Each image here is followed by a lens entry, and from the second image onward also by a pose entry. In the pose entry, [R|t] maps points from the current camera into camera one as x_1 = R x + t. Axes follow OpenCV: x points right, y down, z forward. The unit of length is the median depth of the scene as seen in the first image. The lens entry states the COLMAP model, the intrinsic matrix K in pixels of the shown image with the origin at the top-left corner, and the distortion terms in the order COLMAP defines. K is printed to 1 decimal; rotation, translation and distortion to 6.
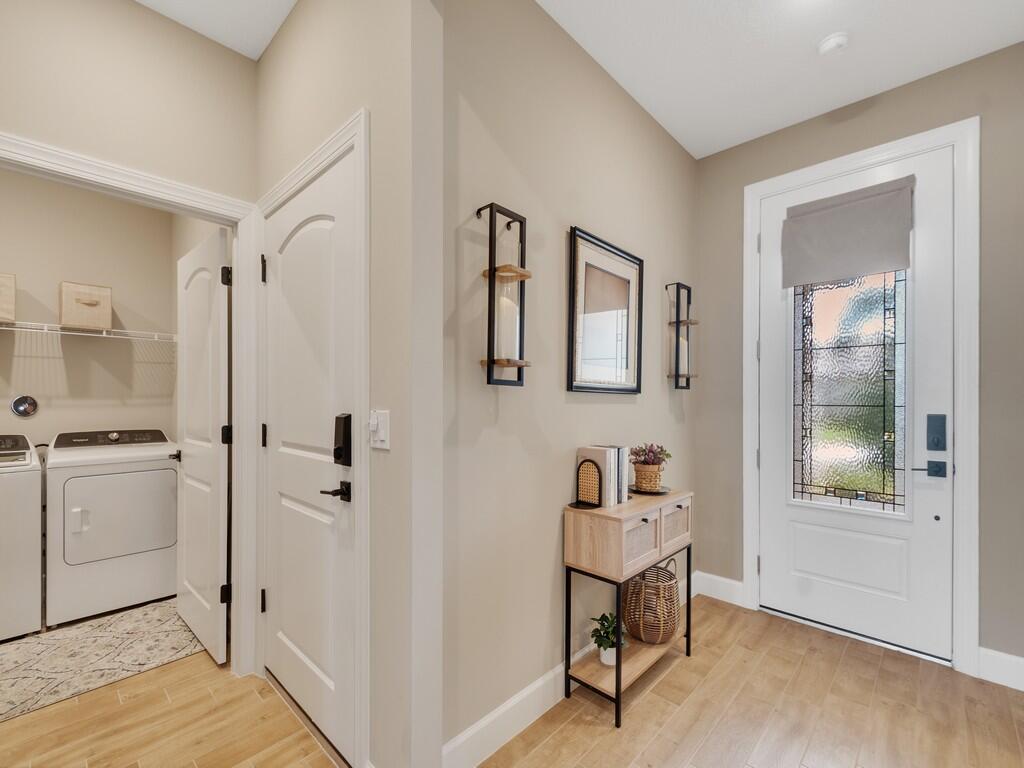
lens RADIAL K [[449.7, 0, 487.5], [0, 449.7, 395.7], [0, 0, 1]] dist [-0.000854, -0.000155]
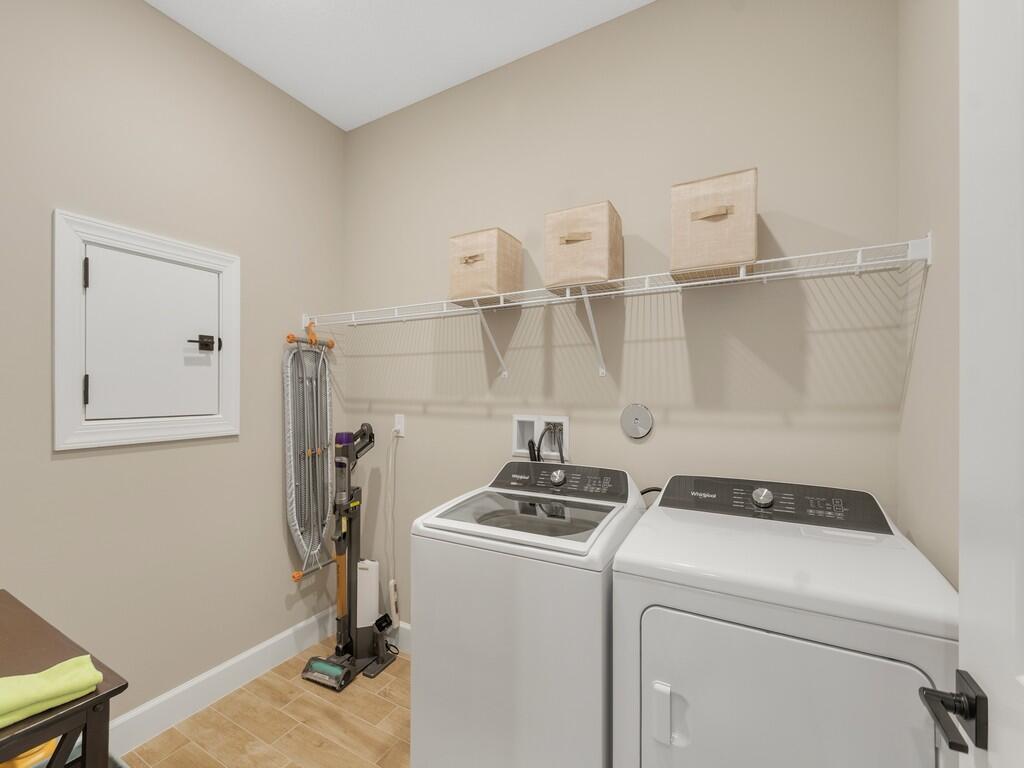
lens RADIAL K [[449.7, 0, 487.5], [0, 449.7, 395.7], [0, 0, 1]] dist [-0.000854, -0.000155]
pose [[0.249561, 0.006326, -0.968338, -0.472094], [0.005353, 0.999954, 0.007912, -0.018085], [0.968344, -0.007158, 0.249516, 0.632832]]
